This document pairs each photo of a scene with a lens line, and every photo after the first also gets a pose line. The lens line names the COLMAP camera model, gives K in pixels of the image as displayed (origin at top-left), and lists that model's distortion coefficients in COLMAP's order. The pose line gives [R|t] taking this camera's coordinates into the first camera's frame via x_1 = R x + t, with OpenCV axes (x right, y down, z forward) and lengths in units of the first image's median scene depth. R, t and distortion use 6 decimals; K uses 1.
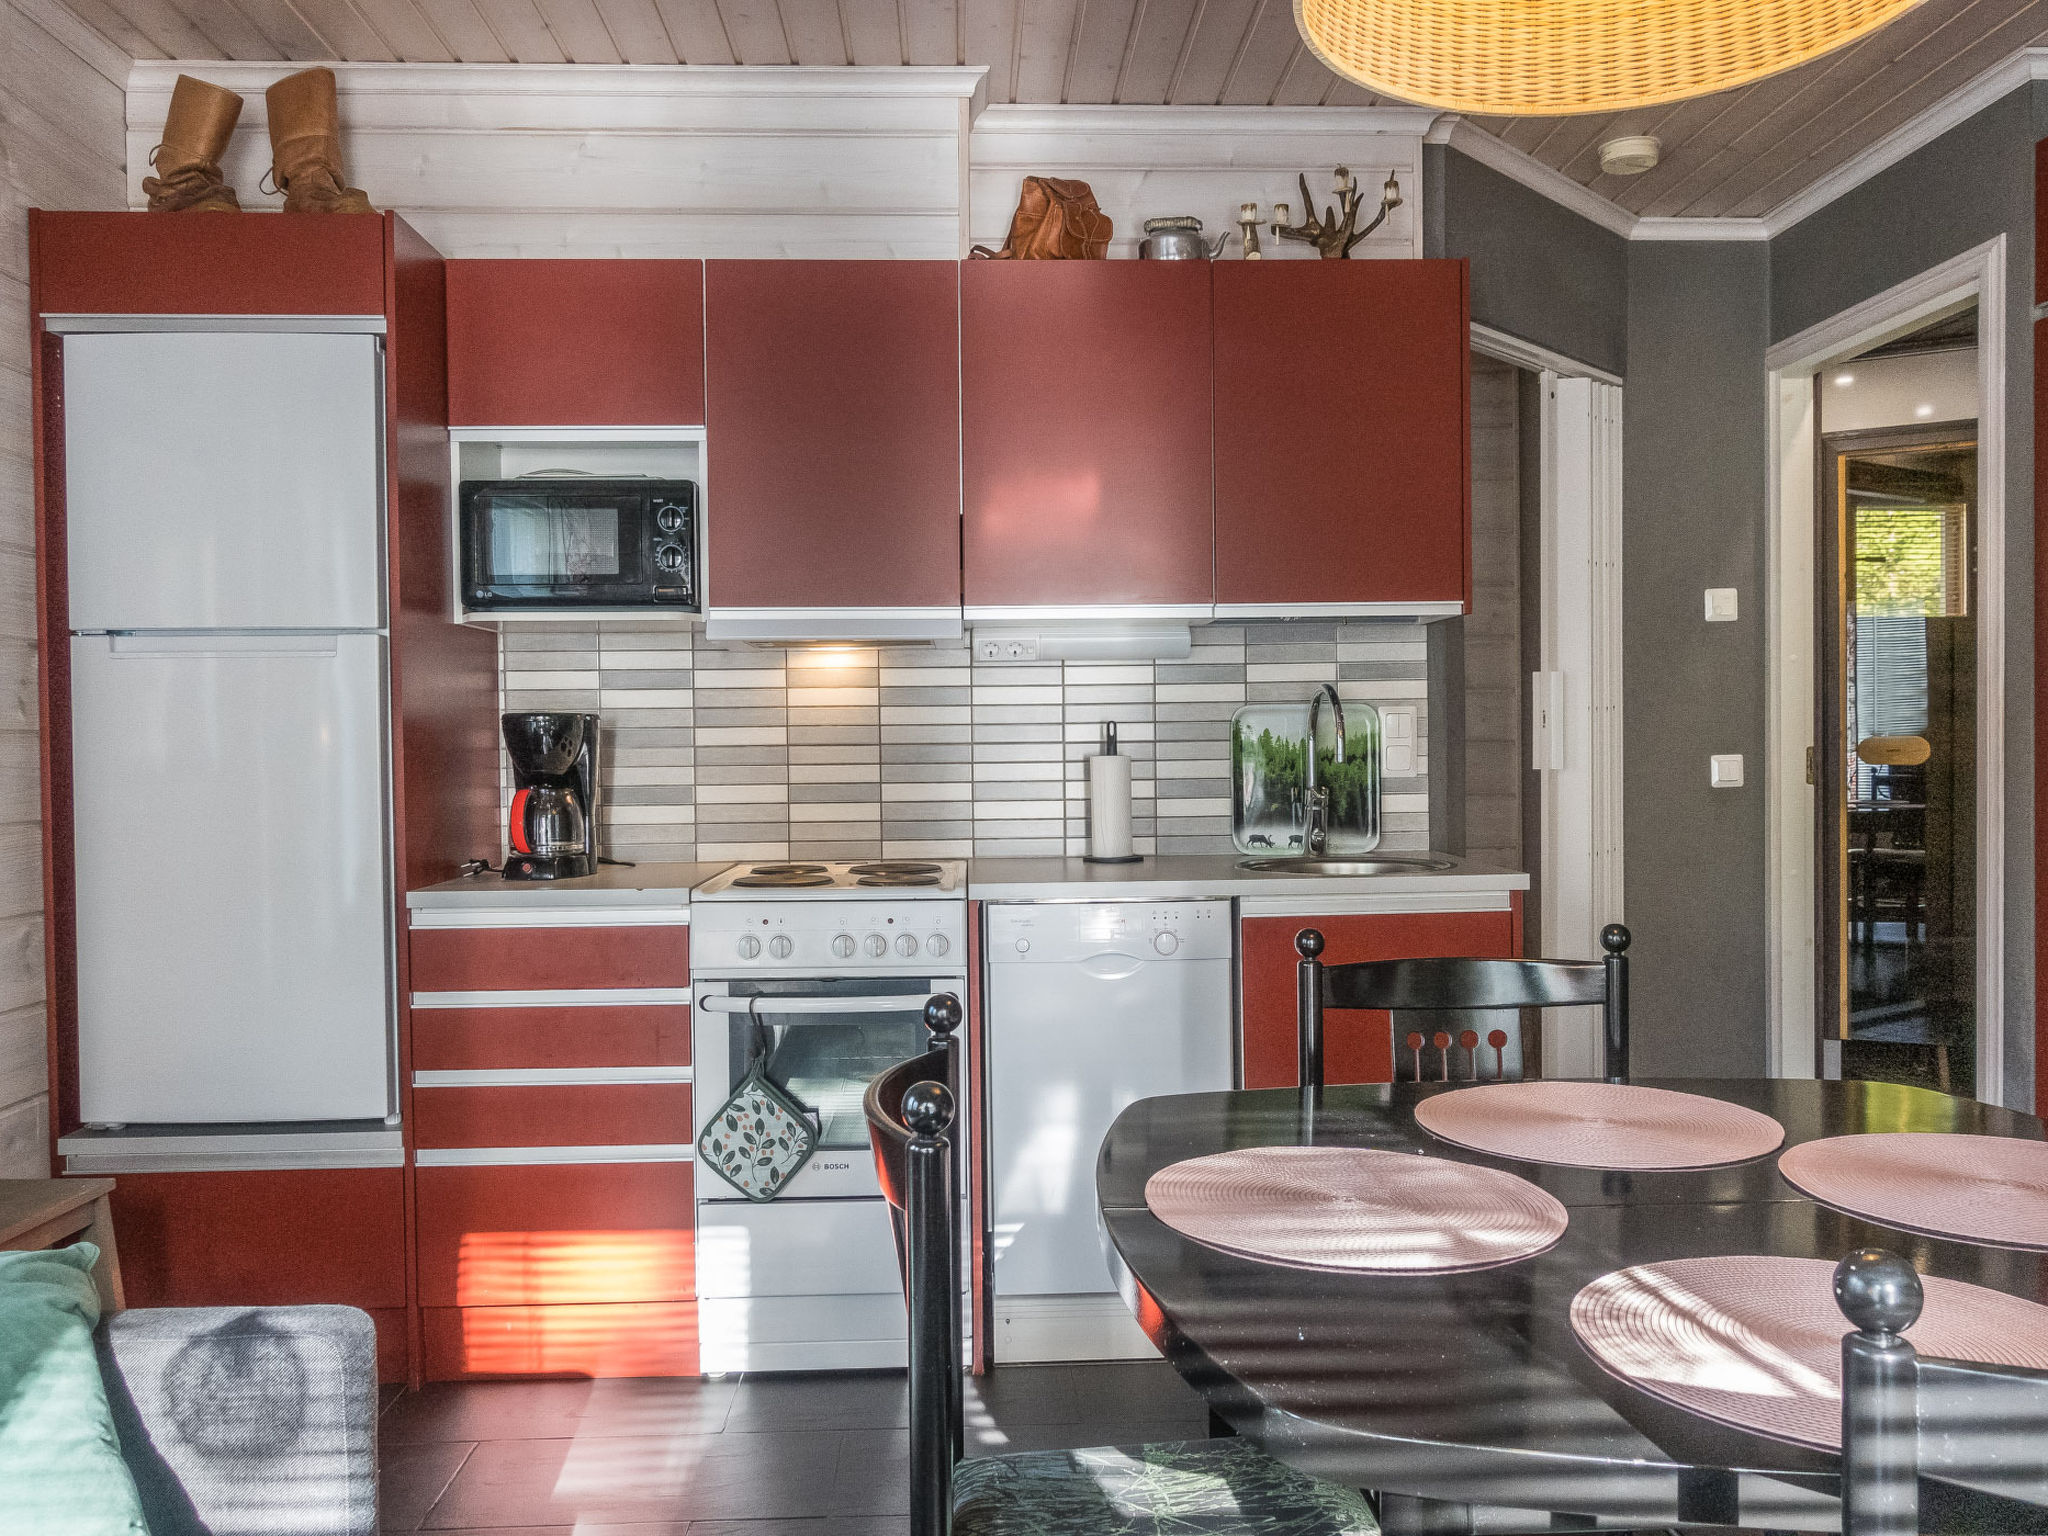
lens RADIAL K [[1586.1, 0, 1024.1], [0, 1586.1, 763.8], [0, 0, 1]] dist [0.000791, 0.000137]
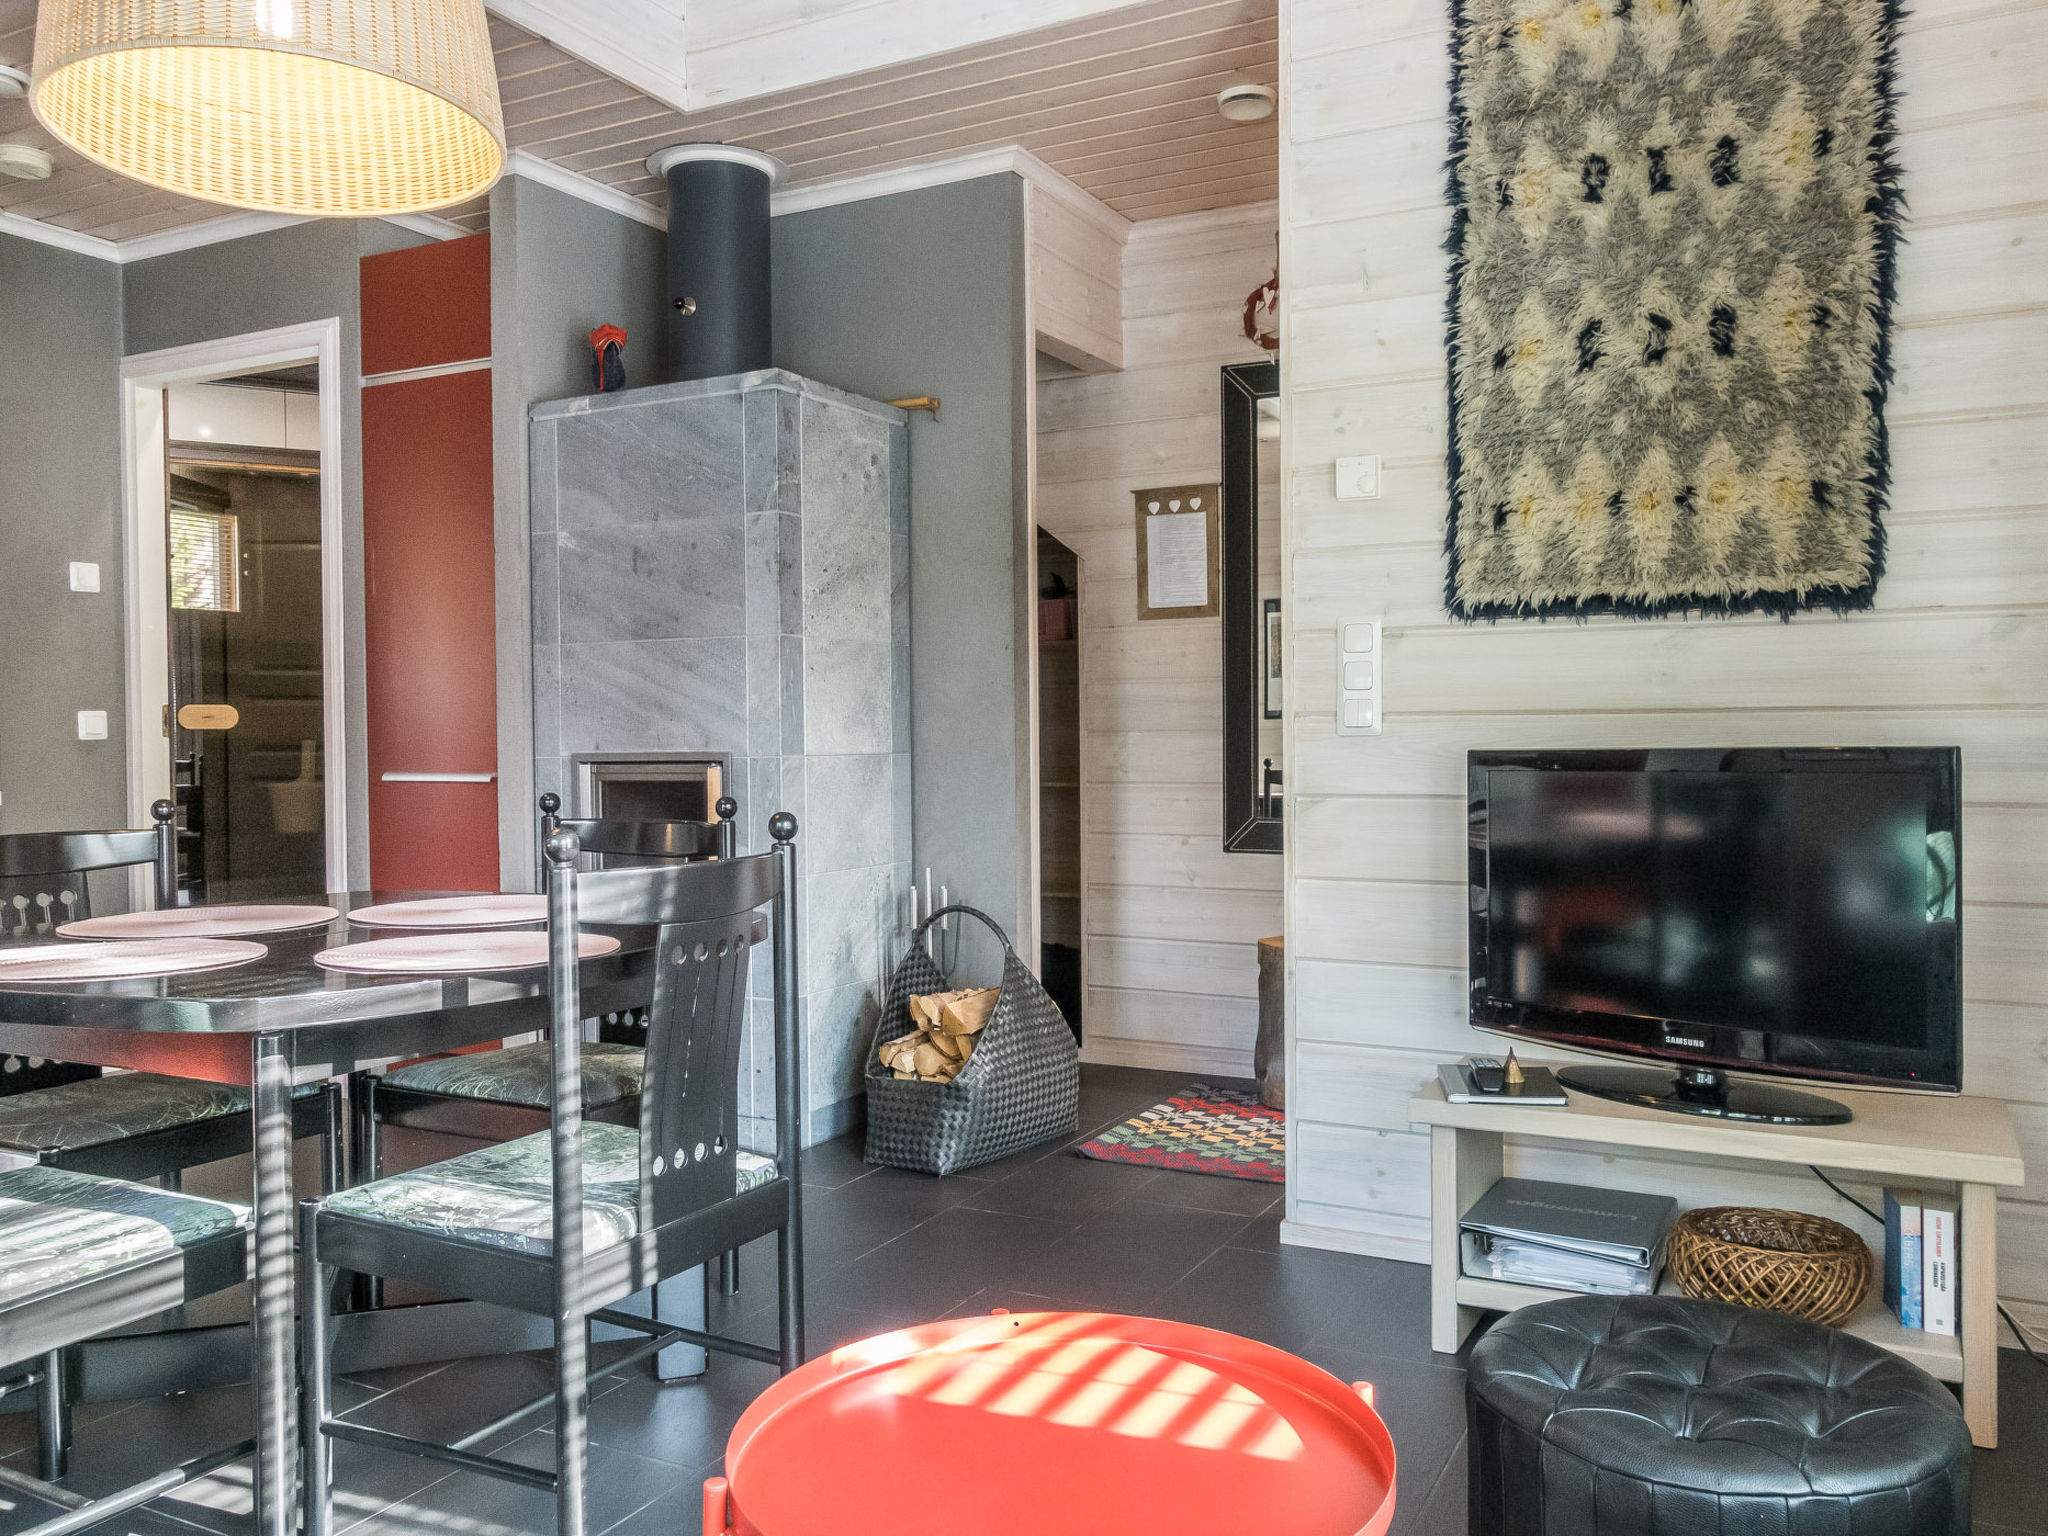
lens RADIAL K [[1586.1, 0, 1024.1], [0, 1586.1, 763.8], [0, 0, 1]] dist [0.000791, 0.000137]
pose [[0.496627, -0.008936, 0.867918, -0.210115], [0.016365, 0.999866, 0.000931, 0.042355], [-0.867810, 0.013741, 0.496707, -0.135787]]
